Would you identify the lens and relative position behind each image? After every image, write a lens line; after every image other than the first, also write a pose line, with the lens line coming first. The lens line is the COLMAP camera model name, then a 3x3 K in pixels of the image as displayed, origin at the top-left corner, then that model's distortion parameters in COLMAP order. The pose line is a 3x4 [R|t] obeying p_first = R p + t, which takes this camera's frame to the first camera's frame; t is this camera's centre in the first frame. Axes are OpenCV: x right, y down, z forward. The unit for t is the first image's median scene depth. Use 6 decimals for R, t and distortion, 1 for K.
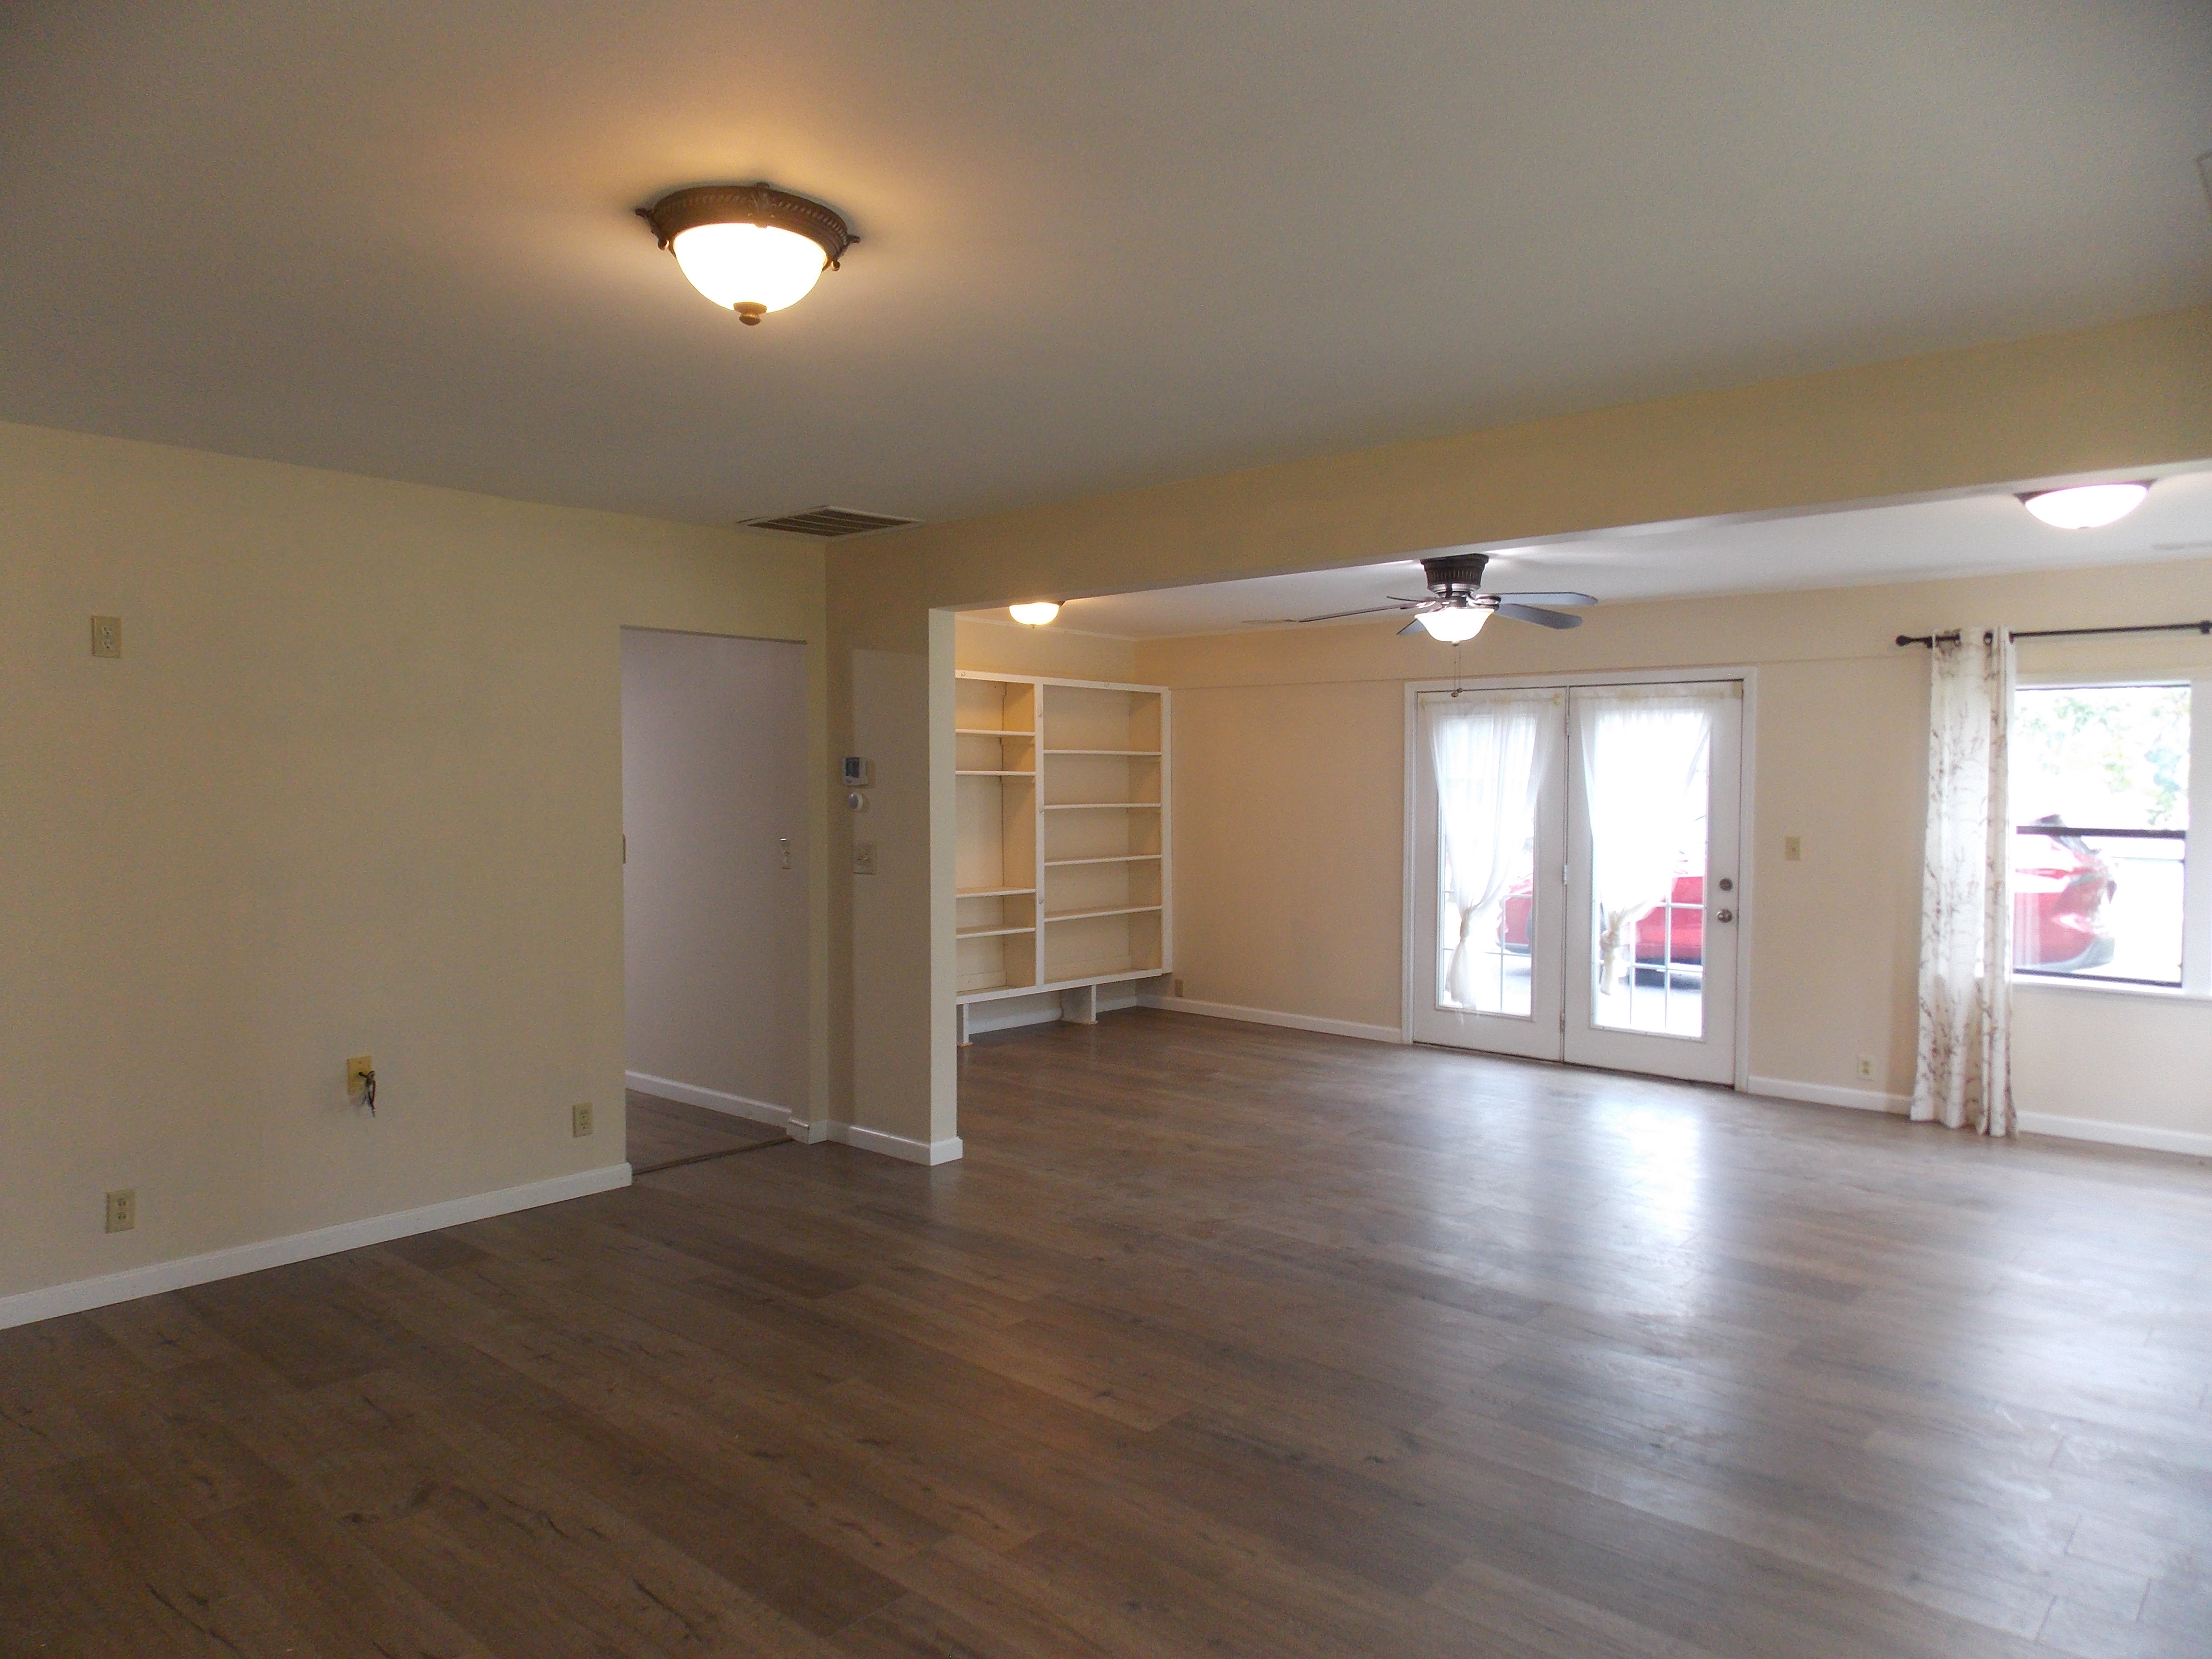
lens RADIAL K [[1498.2, 0, 1112.6], [0, 1498.2, 824.4], [0, 0, 1]] dist [0.008648, -0.008665]
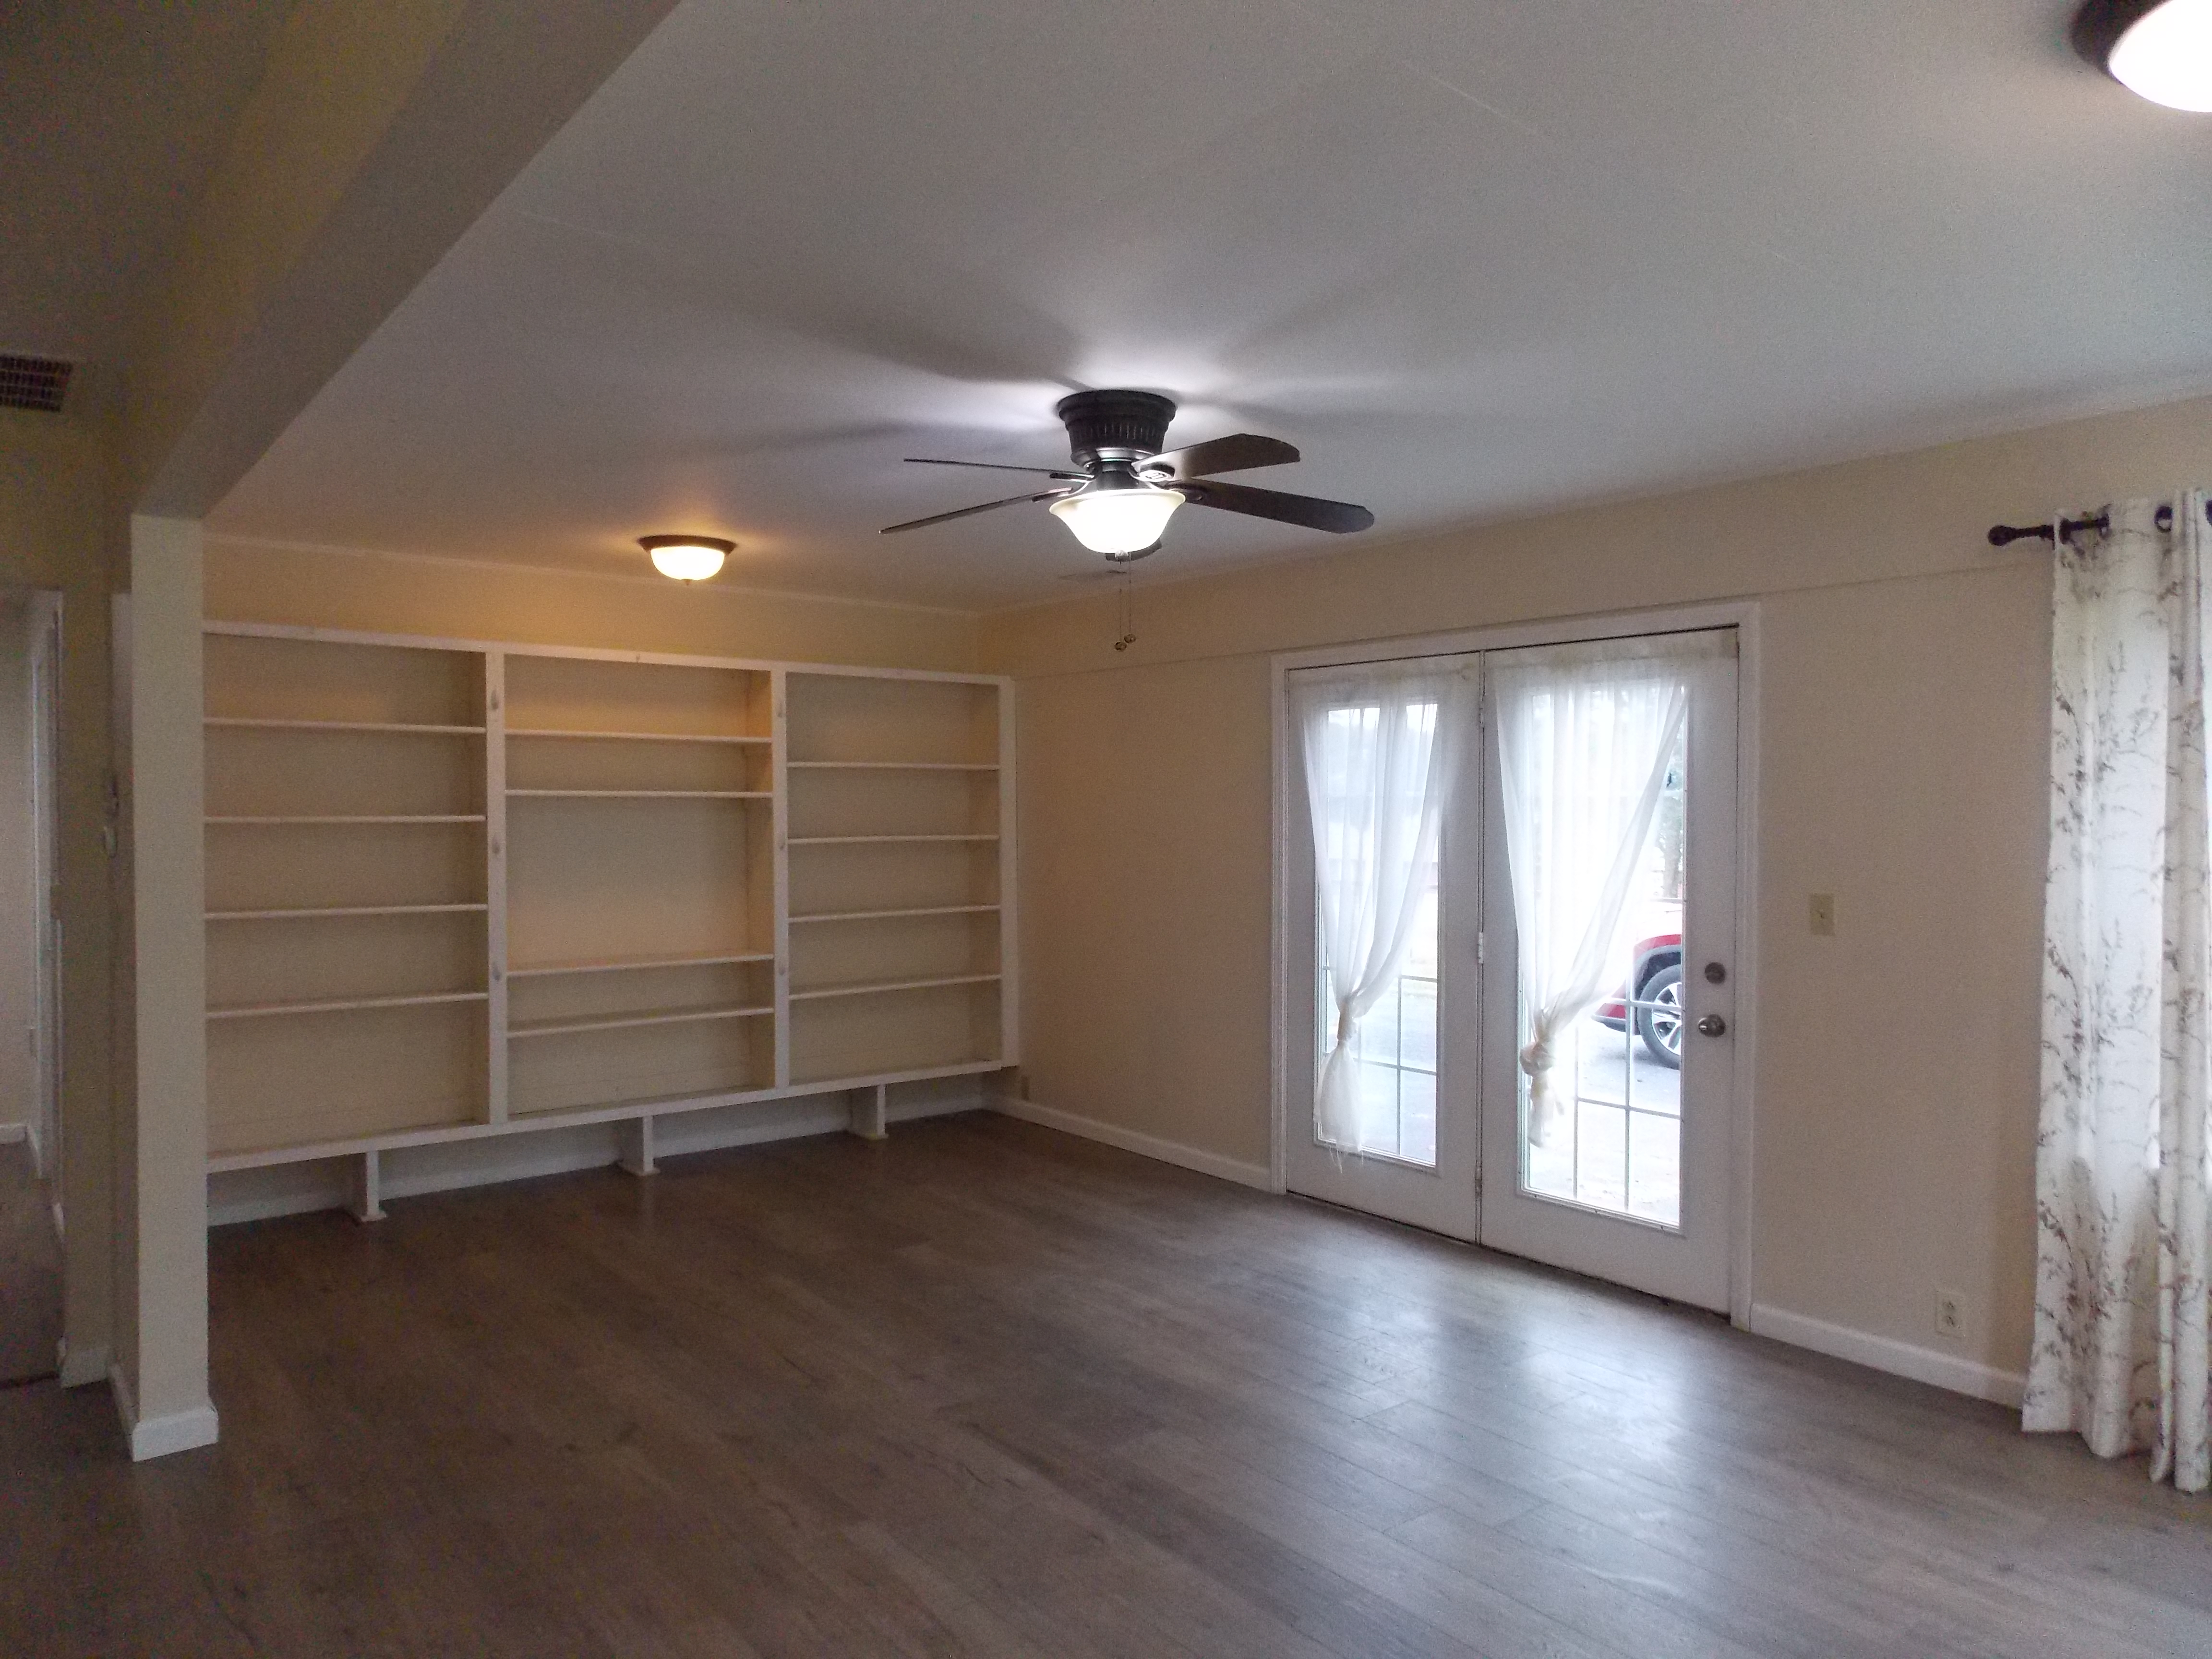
lens RADIAL K [[1498.2, 0, 1098.3], [0, 1498.2, 829.6], [0, 0, 1]] dist [0.008648, -0.008665]
pose [[0.985541, -0.002424, -0.169422, 0.260031], [-0.000086, 0.999890, -0.014803, -0.007343], [0.169440, 0.014603, 0.985432, 0.361561]]
